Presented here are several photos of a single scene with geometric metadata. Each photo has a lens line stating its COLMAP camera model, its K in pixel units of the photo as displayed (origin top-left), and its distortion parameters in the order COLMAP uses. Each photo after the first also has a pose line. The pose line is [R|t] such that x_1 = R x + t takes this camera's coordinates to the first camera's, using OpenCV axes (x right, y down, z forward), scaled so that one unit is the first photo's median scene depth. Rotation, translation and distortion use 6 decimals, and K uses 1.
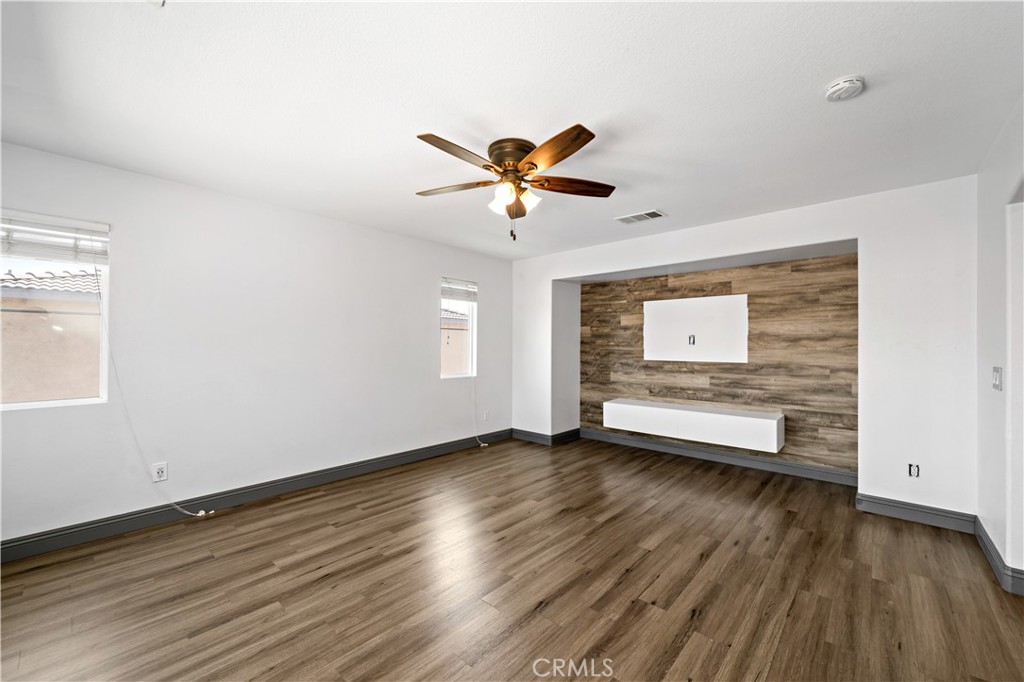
lens RADIAL K [[408.0, 0, 510.1], [0, 408.0, 344.8], [0, 0, 1]] dist [-0.003323, -0.000331]
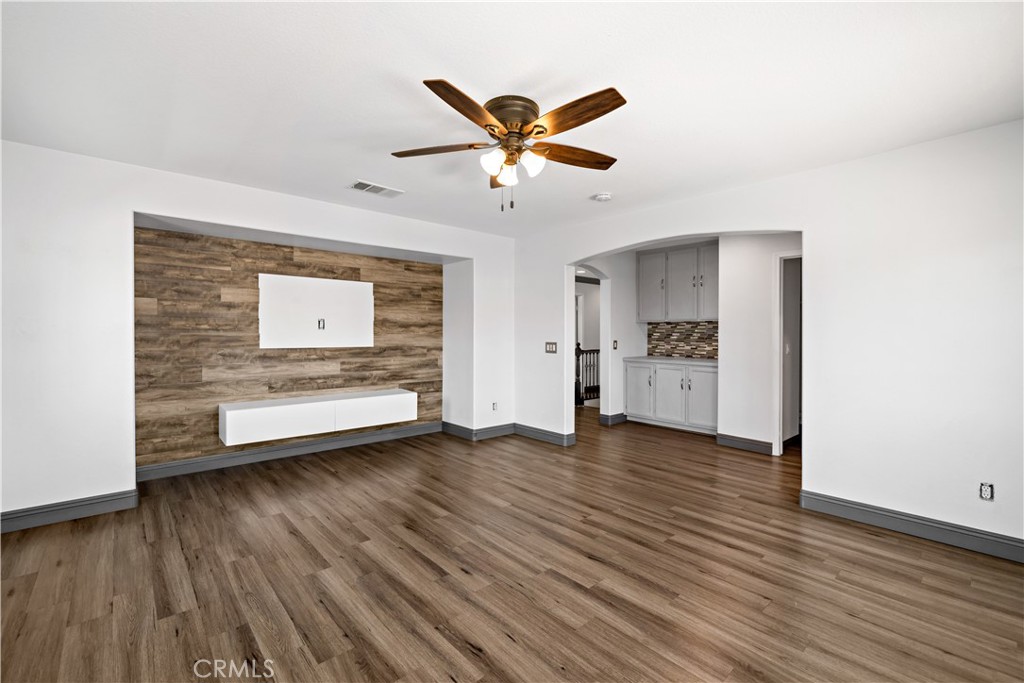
lens RADIAL K [[443.7, 0, 510.8], [0, 443.7, 336.2], [0, 0, 1]] dist [-0.000611, -0.000503]
pose [[0.102288, -0.010305, 0.994701, -0.549354], [-0.008101, 0.999905, 0.011192, 0.000669], [-0.994722, -0.009203, 0.102195, 0.514148]]
